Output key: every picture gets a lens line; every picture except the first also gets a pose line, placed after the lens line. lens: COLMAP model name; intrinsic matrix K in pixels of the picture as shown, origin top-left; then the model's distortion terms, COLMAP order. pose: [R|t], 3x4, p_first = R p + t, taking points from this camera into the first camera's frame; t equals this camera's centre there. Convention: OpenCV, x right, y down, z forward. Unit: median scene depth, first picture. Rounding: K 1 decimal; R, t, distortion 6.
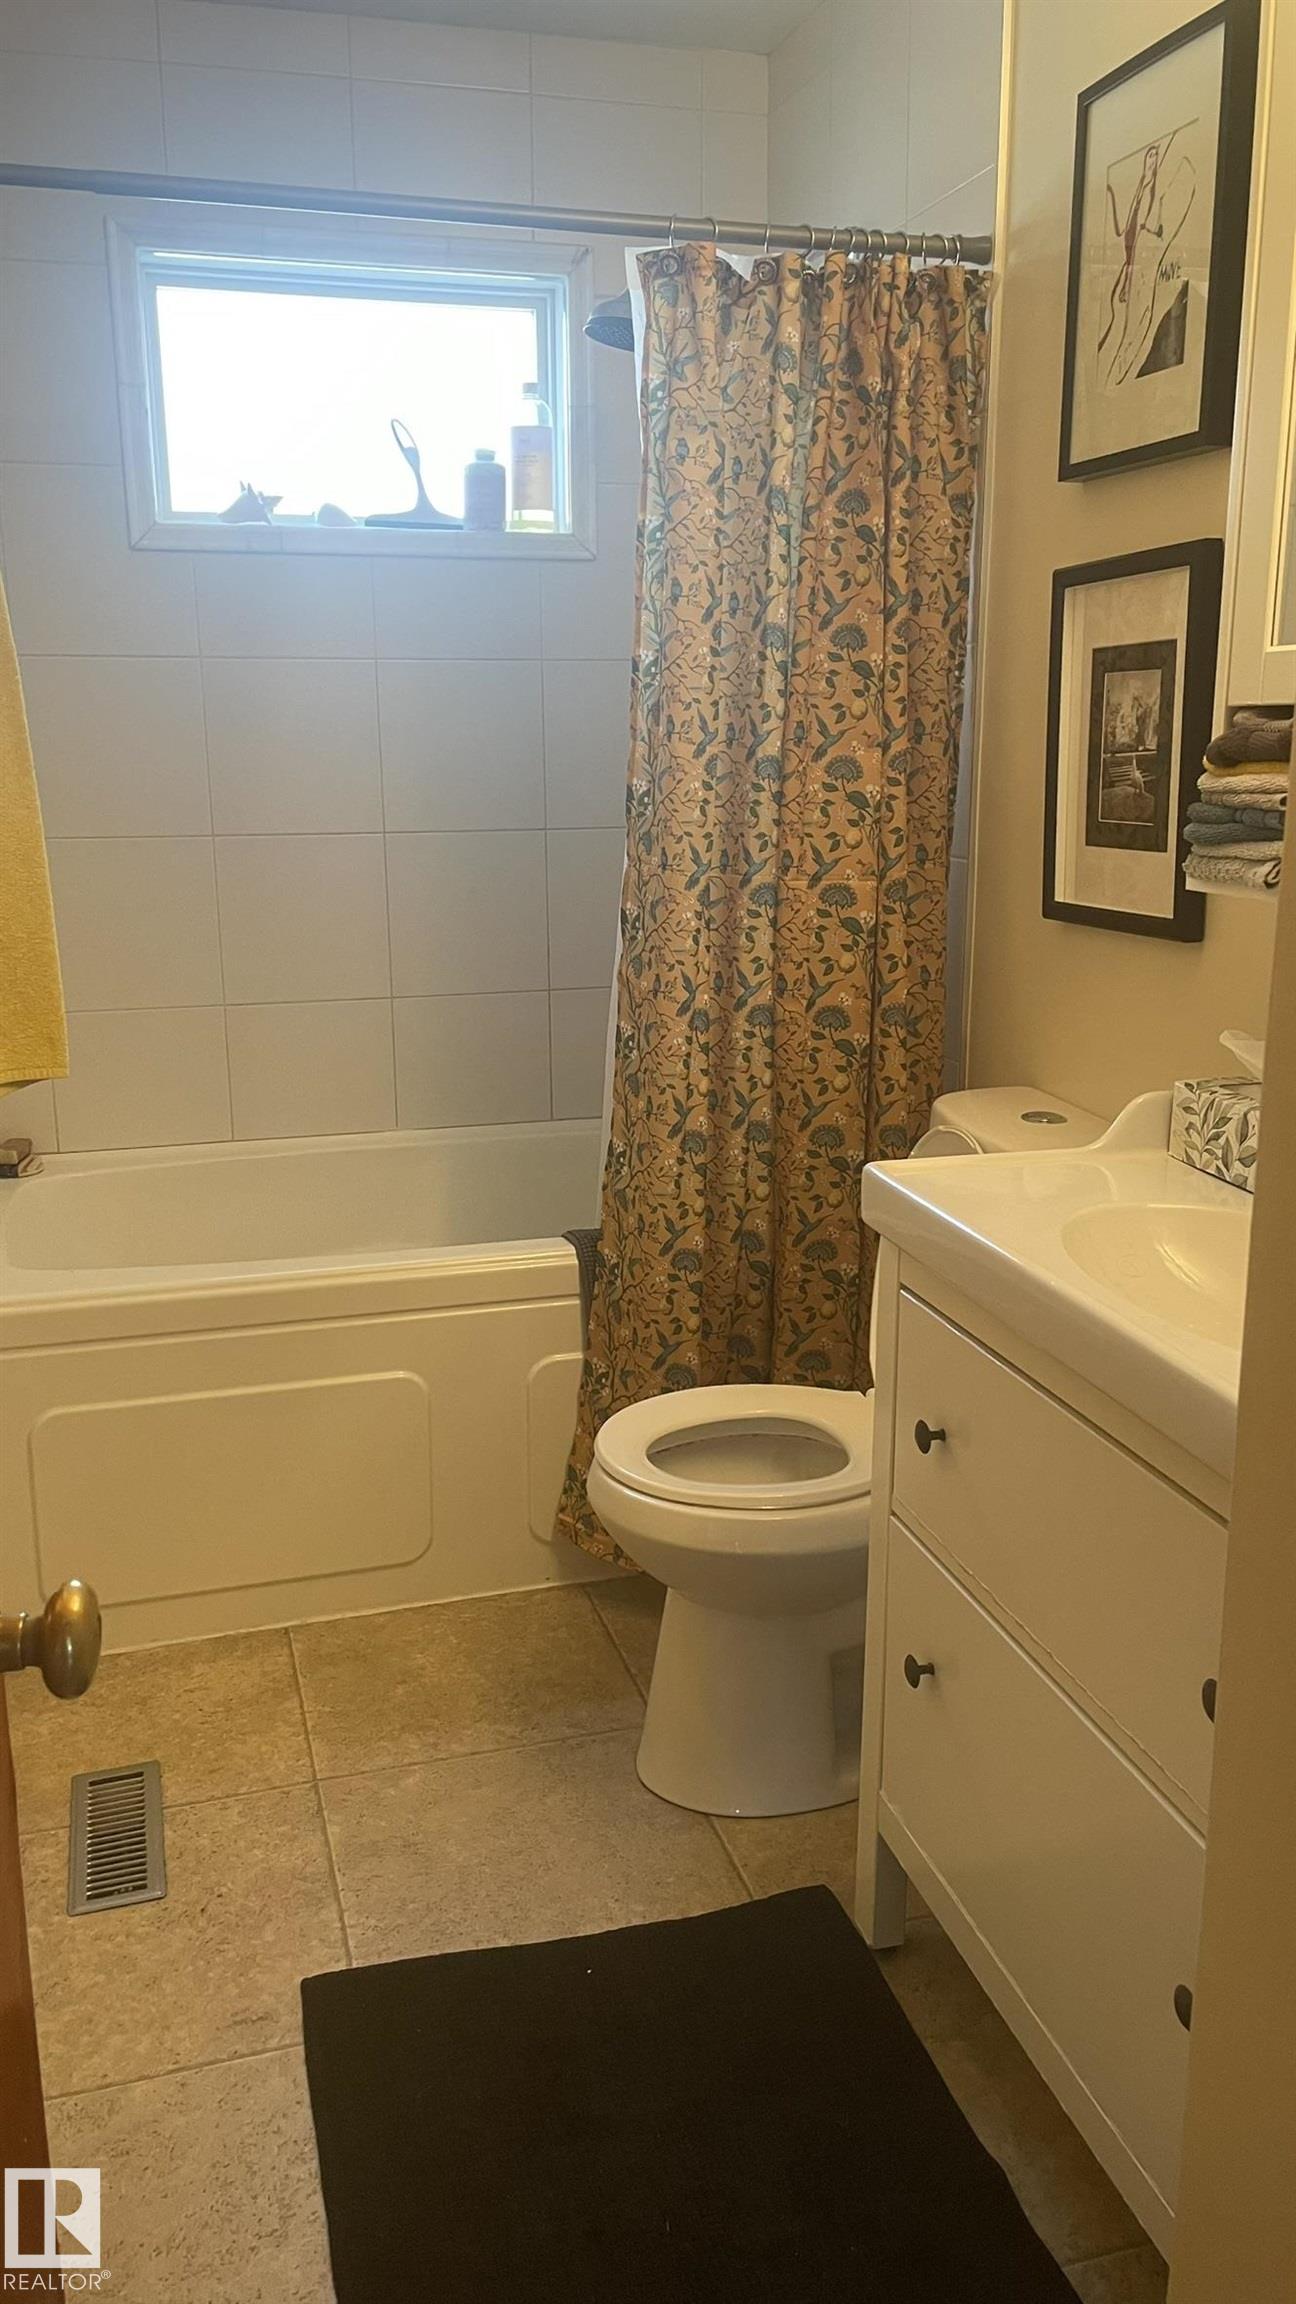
lens RADIAL K [[1747.7, 0, 651.3], [0, 1747.7, 1149.6], [0, 0, 1]] dist [0.004093, 0.000963]
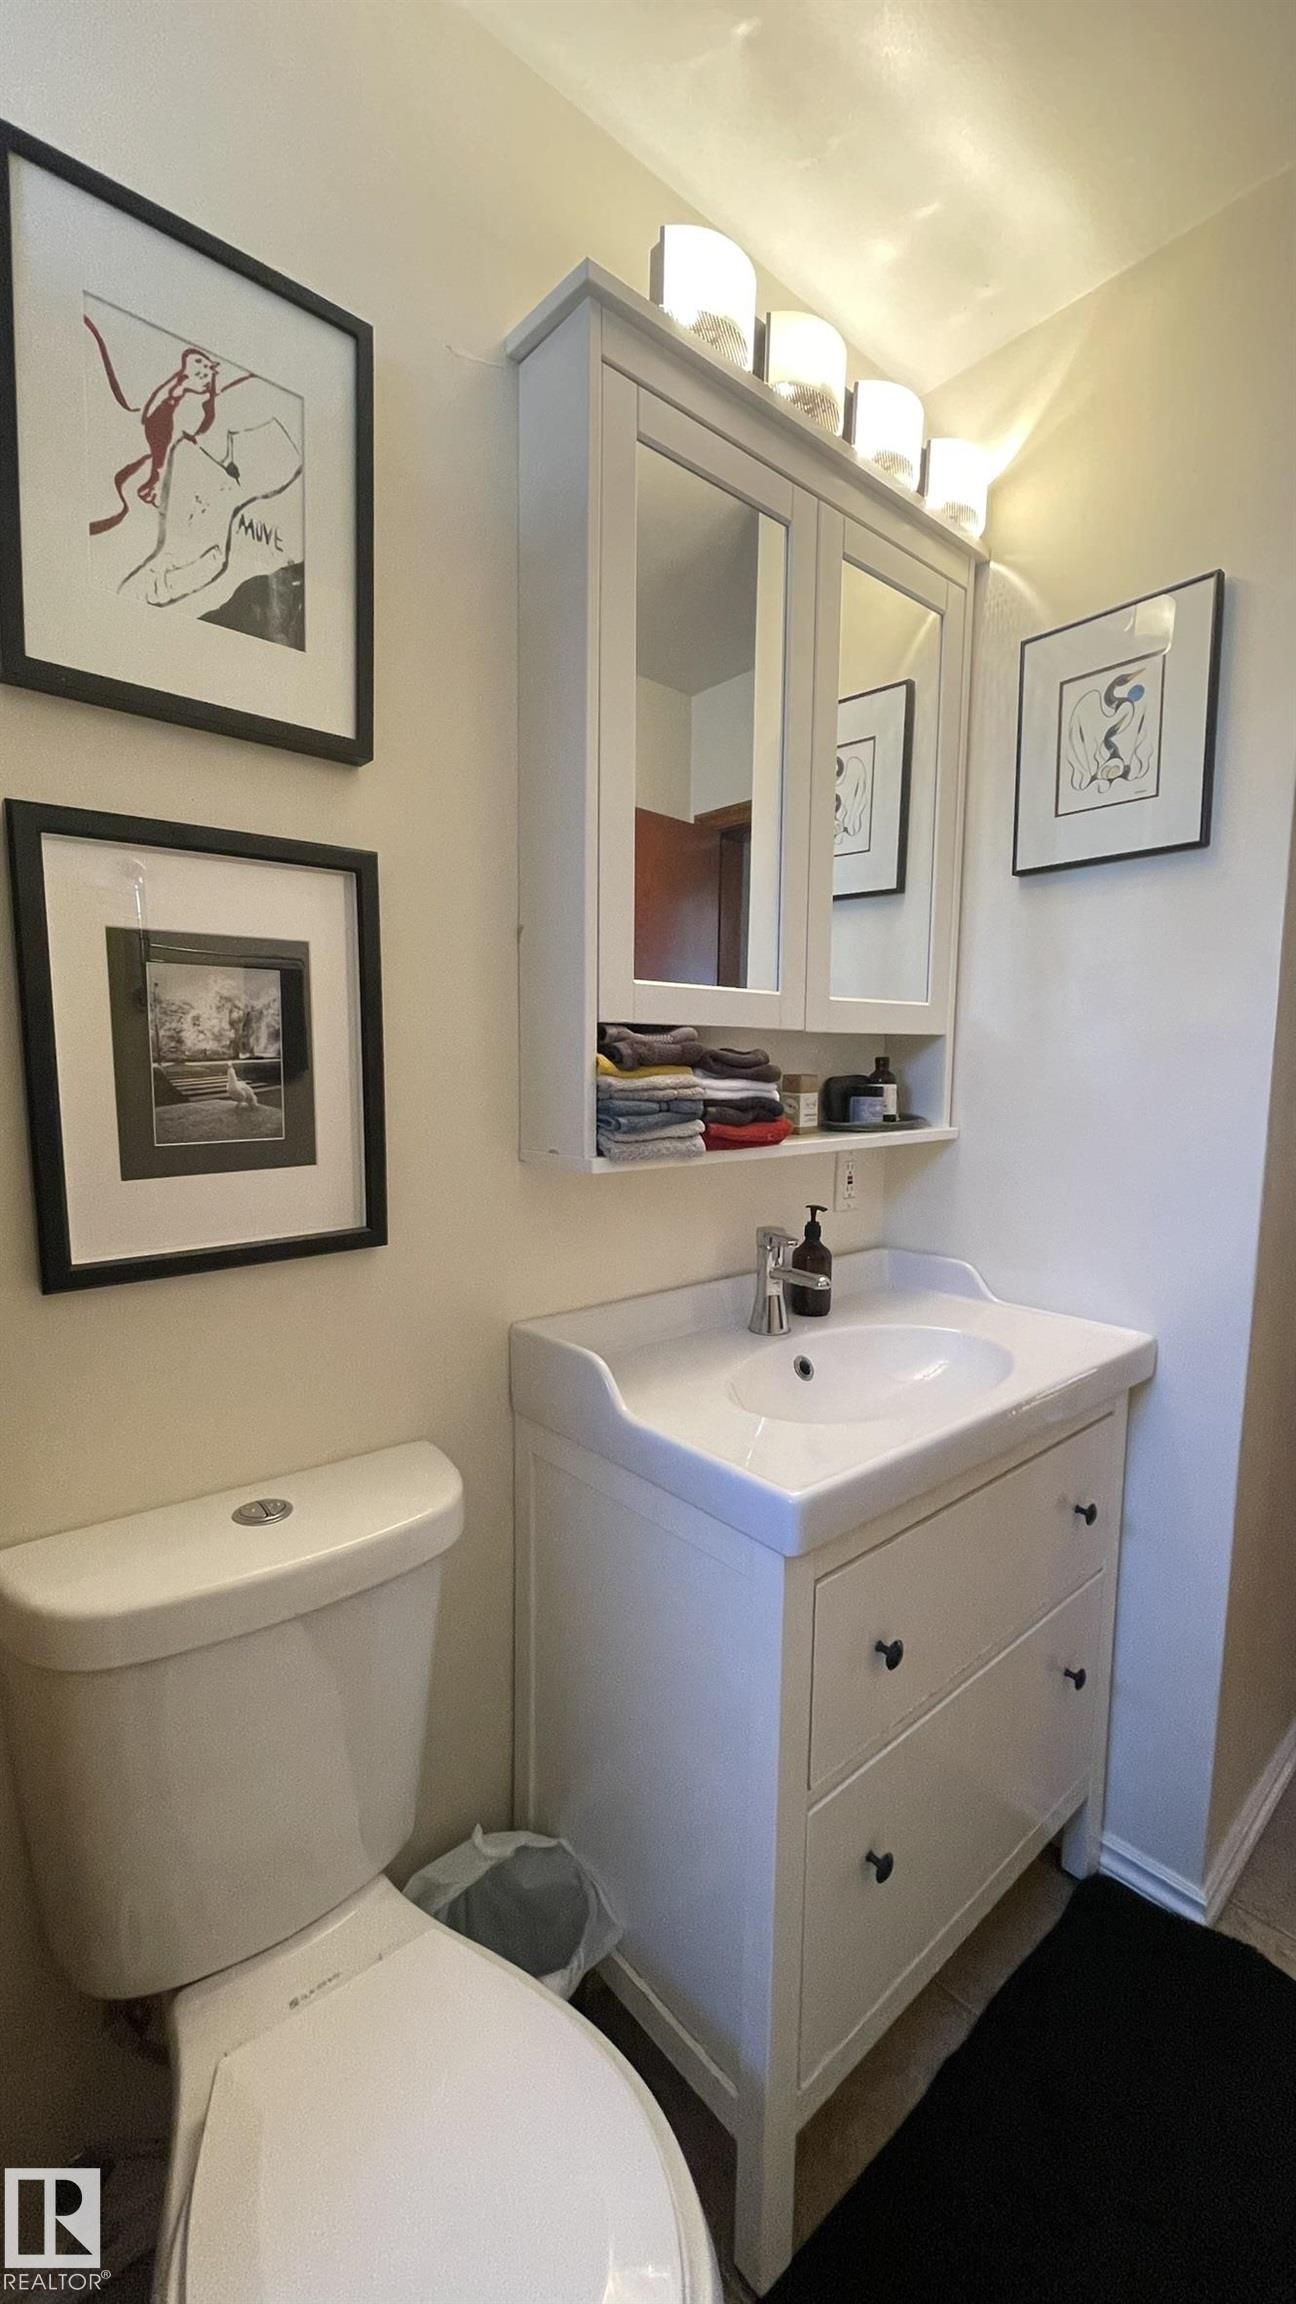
lens RADIAL K [[935.8, 0, 651.1], [0, 935.8, 1149.8], [0, 0, 1]] dist [-0.002114, 0.000101]
pose [[-0.432137, -0.095134, 0.896776, -0.233210], [0.199970, 0.959555, 0.198155, -0.241626], [-0.879357, 0.264959, -0.395636, 1.040912]]
